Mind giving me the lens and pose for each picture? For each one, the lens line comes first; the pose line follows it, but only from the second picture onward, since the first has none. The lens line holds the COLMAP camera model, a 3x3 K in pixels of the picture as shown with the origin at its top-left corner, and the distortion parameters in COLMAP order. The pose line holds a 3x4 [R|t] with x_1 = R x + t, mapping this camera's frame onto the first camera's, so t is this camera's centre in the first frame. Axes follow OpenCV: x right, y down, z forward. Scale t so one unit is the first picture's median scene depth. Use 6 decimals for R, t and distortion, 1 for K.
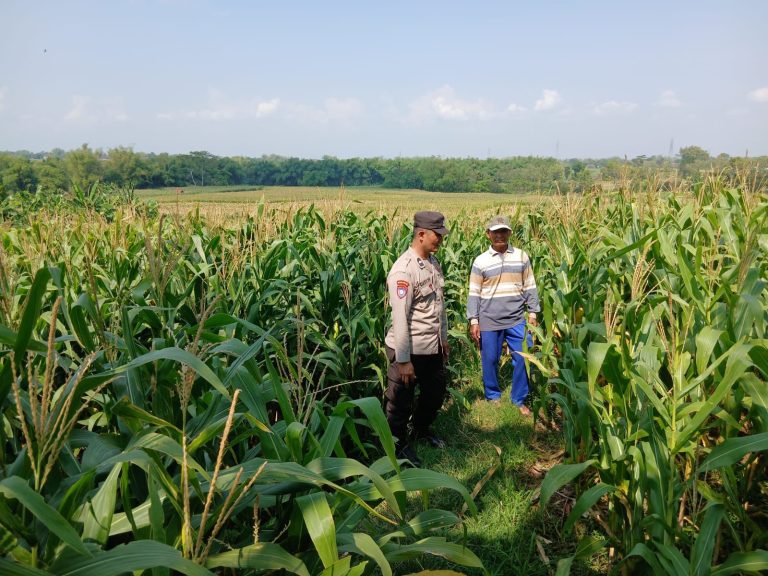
lens RADIAL K [[509.5, 0, 384.4], [0, 509.5, 300.9], [0, 0, 1]] dist [-0.003484, -0.002112]
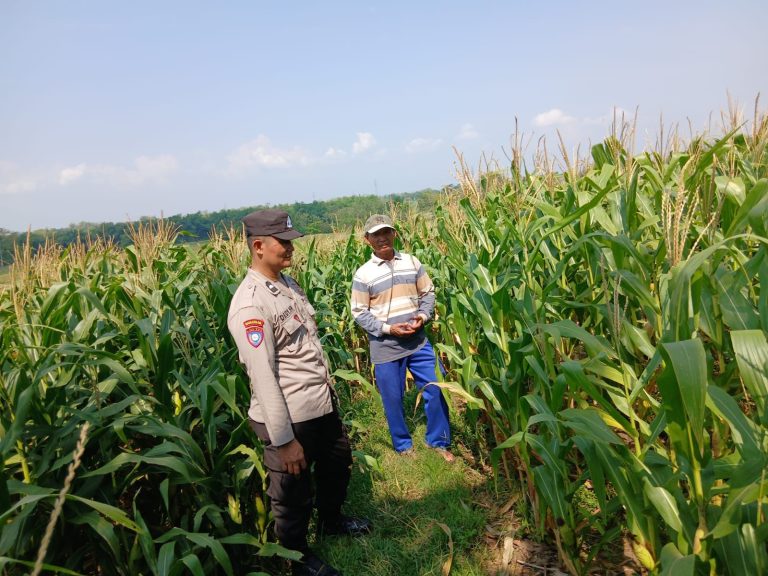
lens RADIAL K [[509.5, 0, 384.4], [0, 509.5, 300.9], [0, 0, 1]] dist [-0.003484, -0.002112]
pose [[0.944651, -0.150667, 0.291433, -0.010086], [0.173479, 0.983360, -0.053929, 0.007140], [-0.278459, 0.101502, 0.955070, 0.263259]]
